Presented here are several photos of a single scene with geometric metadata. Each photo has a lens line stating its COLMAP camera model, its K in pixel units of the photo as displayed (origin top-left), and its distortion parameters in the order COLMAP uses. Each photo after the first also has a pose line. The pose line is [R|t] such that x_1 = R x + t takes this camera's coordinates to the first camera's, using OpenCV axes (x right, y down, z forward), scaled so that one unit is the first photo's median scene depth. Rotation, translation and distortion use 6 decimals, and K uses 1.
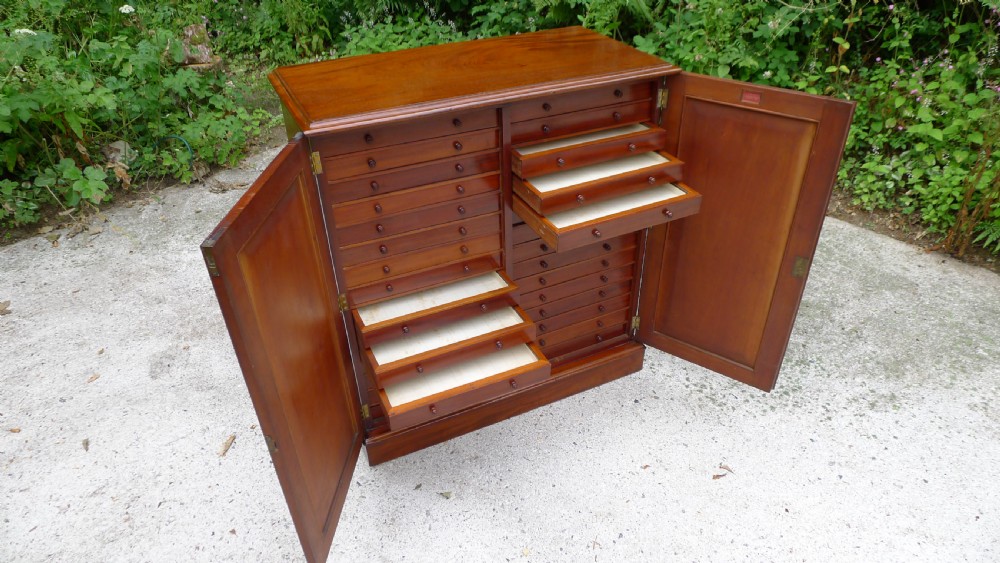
lens RADIAL K [[636.2, 0, 505.7], [0, 636.2, 278.2], [0, 0, 1]] dist [-0.064157, 0.015465]
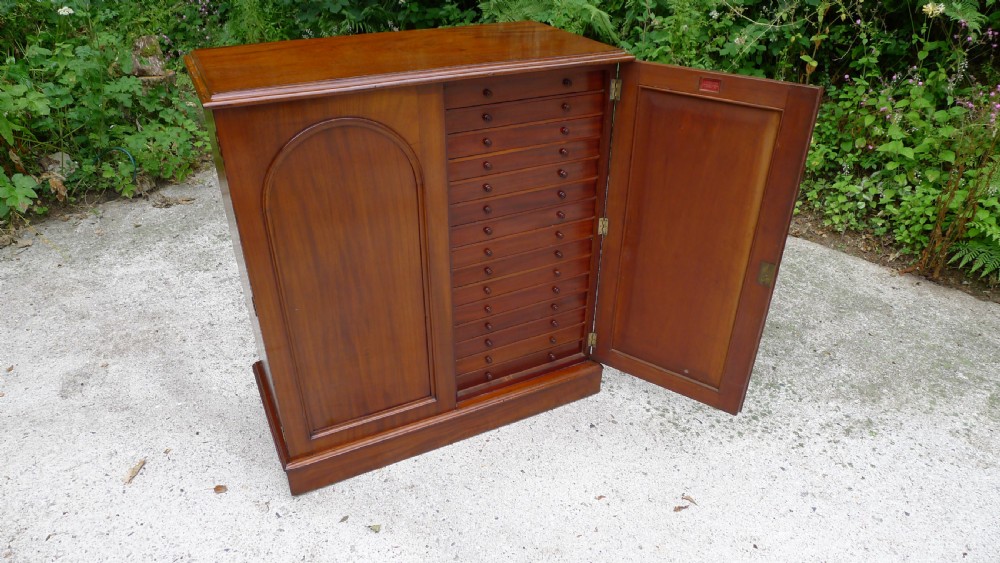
lens RADIAL K [[637.0, 0, 500.0], [0, 637.0, 281.5], [0, 0, 1]] dist [-0.065152, 0.017413]
pose [[0.999570, 0.009931, 0.027600, 0.034189], [-0.008404, 0.998456, -0.054906, 0.027846], [-0.028103, 0.054650, 0.998110, 0.058418]]
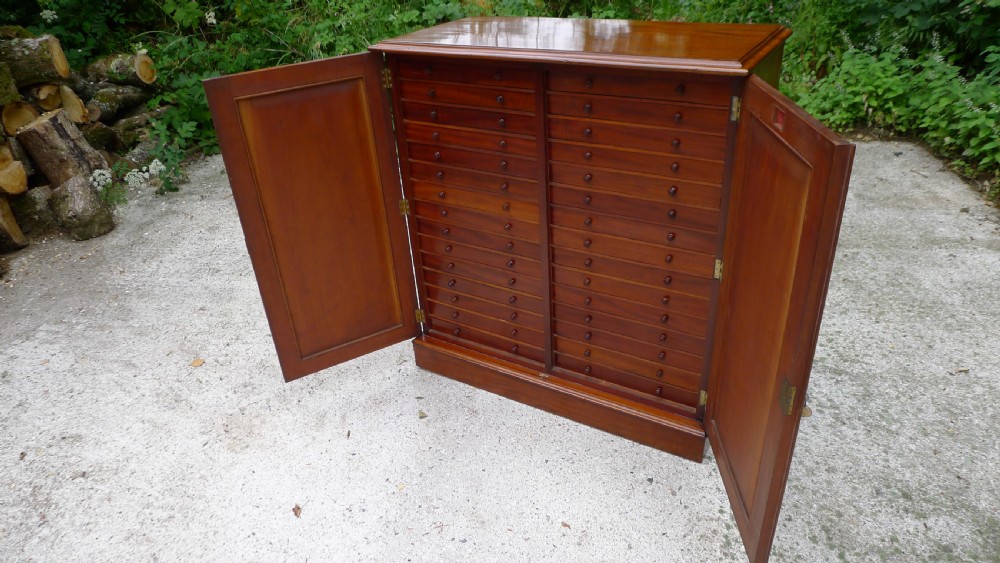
lens RADIAL K [[653.3, 0, 516.6], [0, 653.3, 277.7], [0, 0, 1]] dist [-0.060926, 0.024119]
pose [[0.565239, 0.390852, -0.726457, 0.453017], [-0.428867, 0.891498, 0.145957, -0.061607], [0.704682, 0.229053, 0.671534, 0.198460]]
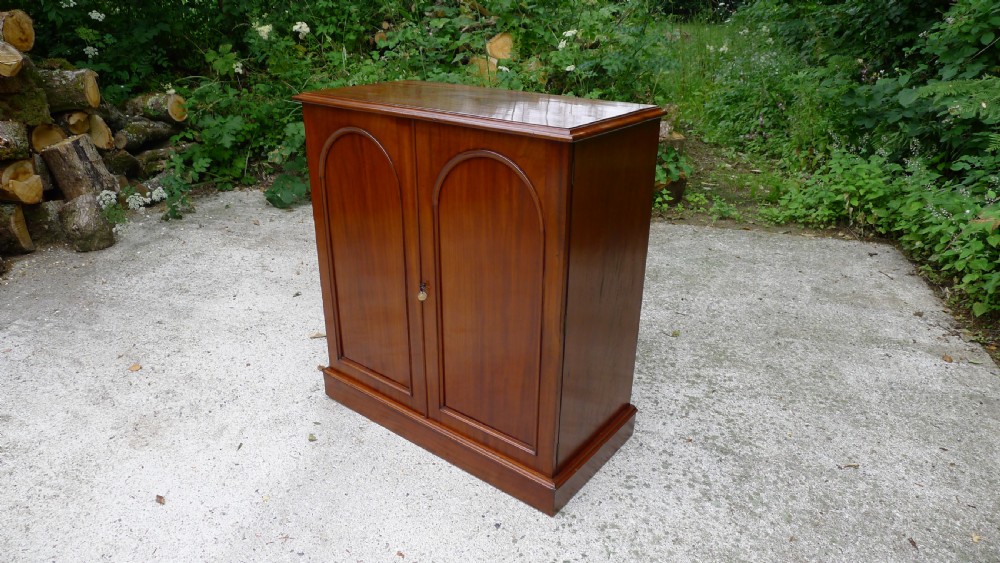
lens RADIAL K [[650.2, 0, 509.3], [0, 650.2, 286.0], [0, 0, 1]] dist [-0.047308, 0.008372]
pose [[0.463081, 0.374280, -0.803411, 0.576790], [-0.518118, 0.849764, 0.097234, -0.120597], [0.719103, 0.371235, 0.587431, 0.295968]]
